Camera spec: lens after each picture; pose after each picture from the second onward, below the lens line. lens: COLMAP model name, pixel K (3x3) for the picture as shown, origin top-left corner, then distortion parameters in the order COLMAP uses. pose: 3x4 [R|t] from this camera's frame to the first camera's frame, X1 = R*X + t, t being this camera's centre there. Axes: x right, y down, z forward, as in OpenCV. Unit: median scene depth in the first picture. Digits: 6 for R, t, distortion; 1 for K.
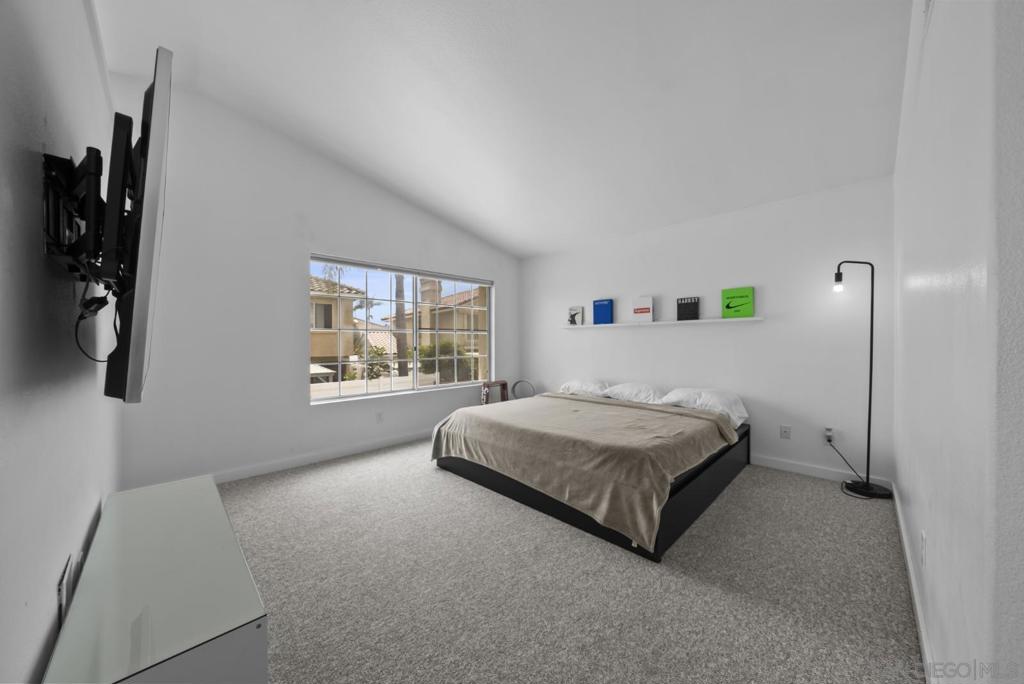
lens RADIAL K [[354.0, 0, 512.9], [0, 354.0, 343.0], [0, 0, 1]] dist [-0.001075, -0.000070]
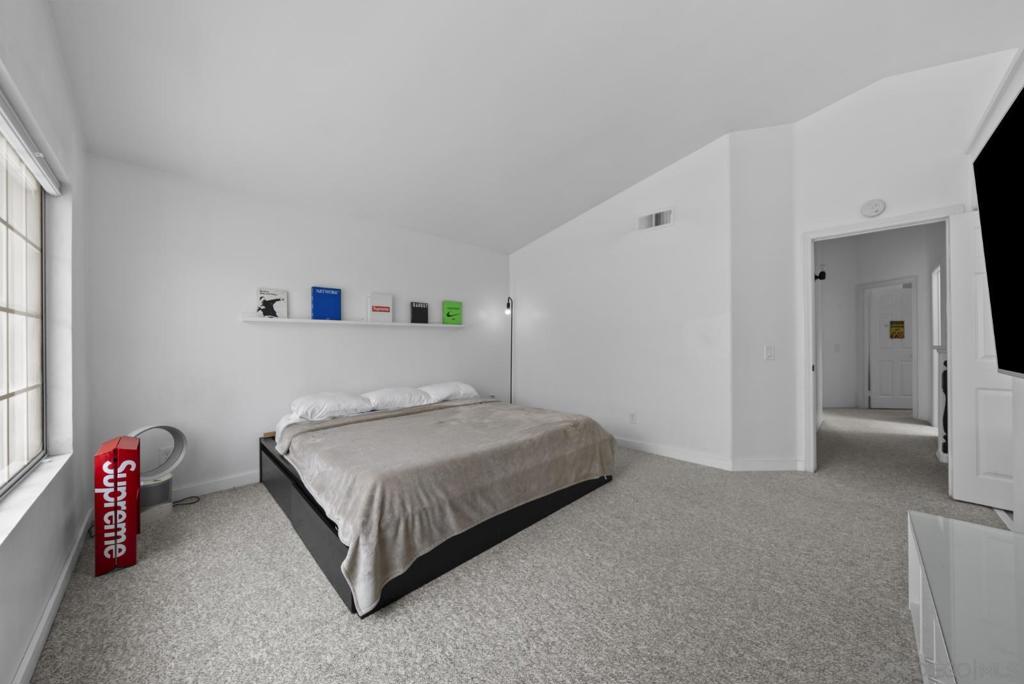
lens RADIAL K [[354.0, 0, 515.8], [0, 354.0, 339.1], [0, 0, 1]] dist [-0.001075, -0.000070]
pose [[-0.007132, 0.014180, 0.999874, -0.750551], [0.010151, 0.999849, -0.014107, 0.002544], [-0.999923, 0.010049, -0.007275, 0.904846]]
